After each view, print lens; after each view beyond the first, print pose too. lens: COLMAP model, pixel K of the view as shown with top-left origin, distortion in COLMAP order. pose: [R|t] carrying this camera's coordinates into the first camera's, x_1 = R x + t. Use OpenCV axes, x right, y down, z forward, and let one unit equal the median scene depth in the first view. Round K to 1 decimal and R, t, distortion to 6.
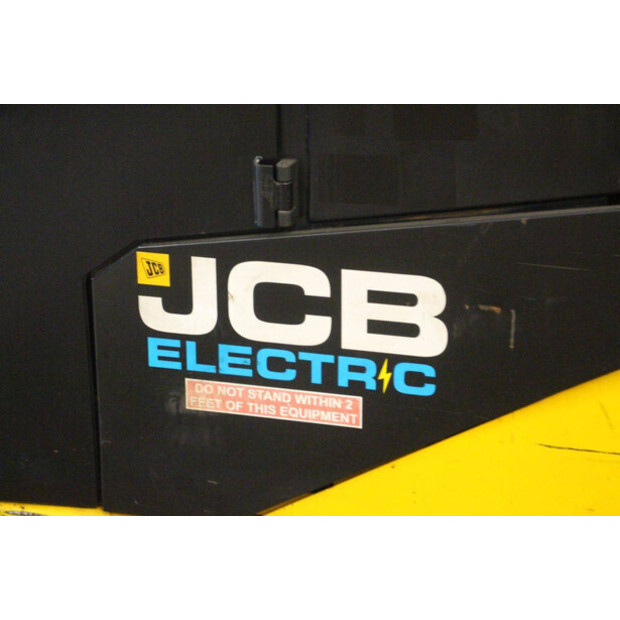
lens RADIAL K [[1415.5, 0, 307.6], [0, 1415.5, 308.0], [0, 0, 1]] dist [0.406058, 0.000000]
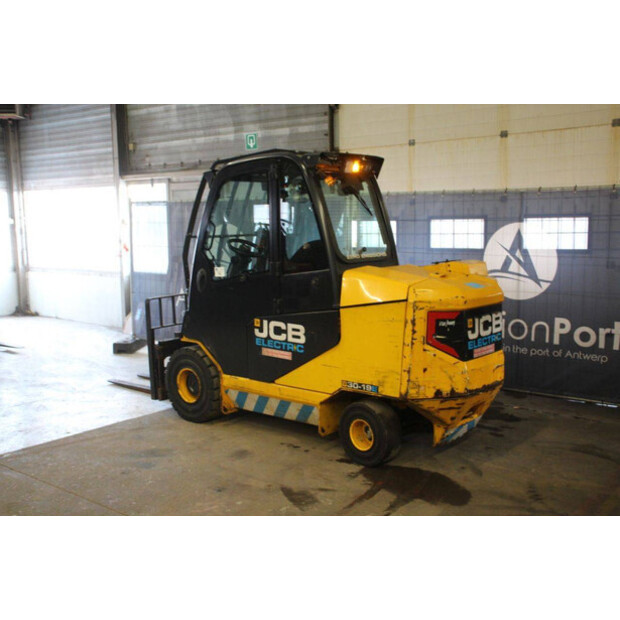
lens RADIAL K [[704.4, 0, 310.5], [0, 704.4, 298.5], [0, 0, 1]] dist [-0.008740, 0.000000]
pose [[0.903189, 0.048762, -0.426465, 1.044713], [-0.135140, 0.975305, -0.174691, 0.279104], [0.407416, 0.215412, 0.887474, -1.011105]]
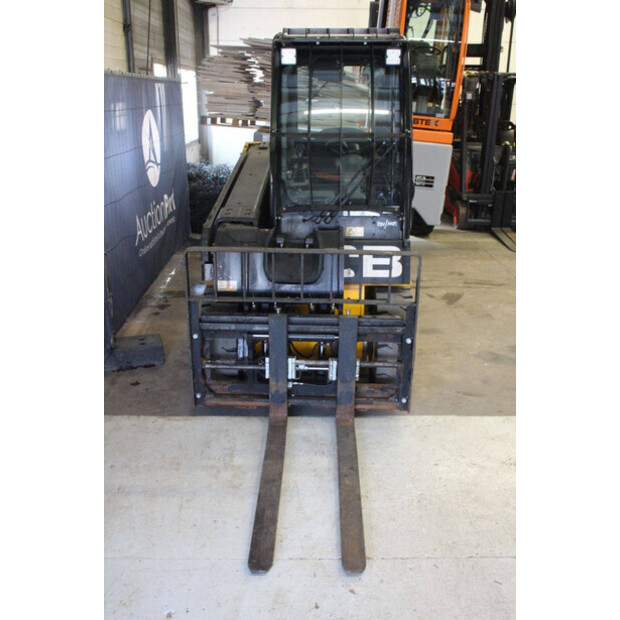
lens RADIAL K [[625.0, 0, 307.9], [0, 625.0, 310.1], [0, 0, 1]] dist [-0.059029, 0.000000]
pose [[-0.228308, -0.312517, 0.922067, -1.959844], [0.306853, 0.875713, 0.372785, -0.596239], [-0.923968, 0.368049, -0.104036, 1.581687]]
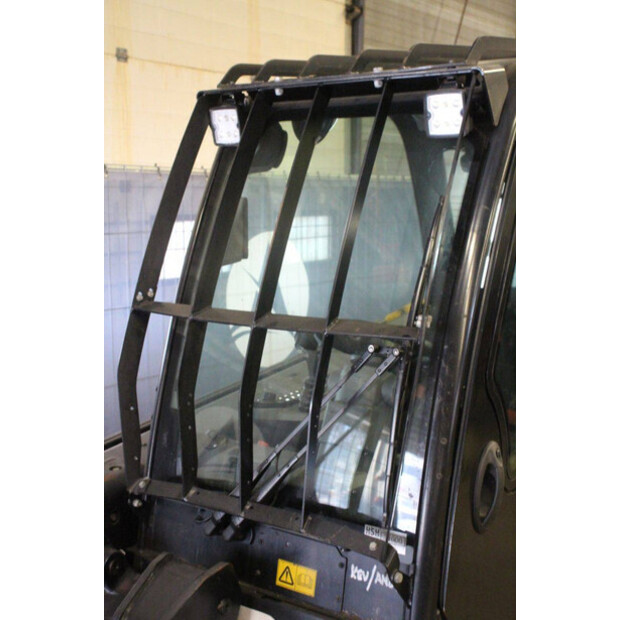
lens RADIAL K [[911.1, 0, 311.8], [0, 911.1, 307.8], [0, 0, 1]] dist [0.007692, 0.000000]
pose [[0.379673, -0.113555, 0.918125, -1.184409], [0.297406, 0.954738, -0.004903, -0.368190], [-0.876012, 0.274918, 0.396261, 0.795519]]
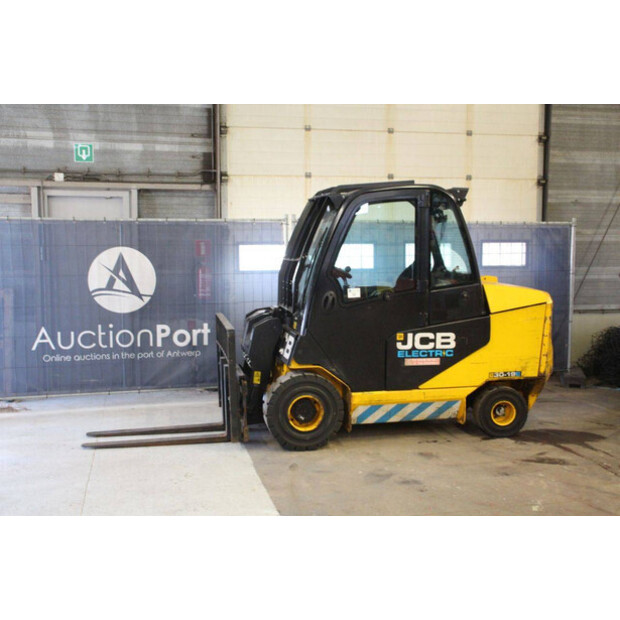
lens RADIAL K [[704.4, 0, 306.0], [0, 704.4, 309.3], [0, 0, 1]] dist [-0.008740, 0.000000]
pose [[0.896551, -0.031640, 0.441810, -1.537078], [0.132896, 0.970707, -0.200166, 0.341155], [-0.422535, 0.238174, 0.874493, -1.095697]]
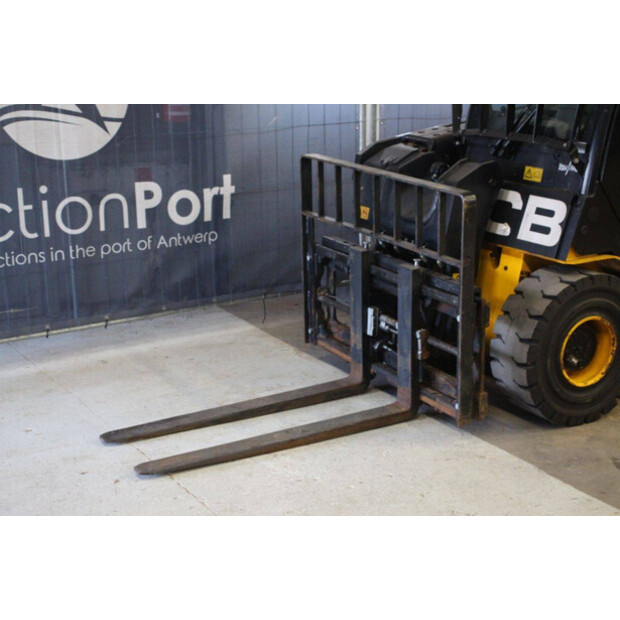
lens RADIAL K [[1067.8, 0, 315.0], [0, 1067.8, 308.9], [0, 0, 1]] dist [0.187697, 0.000000]
pose [[0.713124, -0.184512, 0.676320, -2.066987], [0.222447, 0.974442, 0.031293, -0.041257], [-0.664809, 0.128130, 0.735943, 0.080921]]
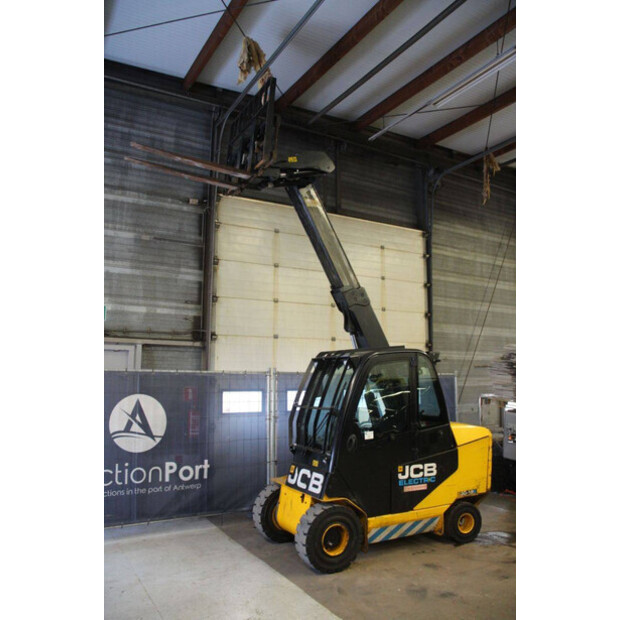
lens RADIAL K [[512.0, 0, 303.2], [0, 512.0, 314.3], [0, 0, 1]] dist [-0.144315, 0.114792]
pose [[0.736704, 0.098240, 0.669041, -2.025934], [0.204867, 0.910467, -0.359276, 0.064062], [-0.644435, 0.401744, 0.650619, -0.466772]]
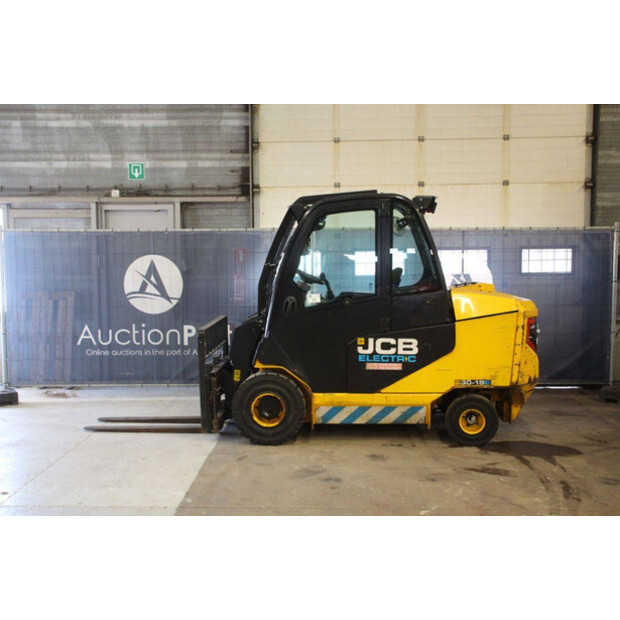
lens RADIAL K [[704.4, 0, 309.5], [0, 704.4, 309.1], [0, 0, 1]] dist [-0.008740, 0.000000]
pose [[0.979874, -0.012039, 0.199252, -0.821912], [0.059290, 0.970686, -0.232922, 0.458266], [-0.190607, 0.240047, 0.951865, -1.490147]]
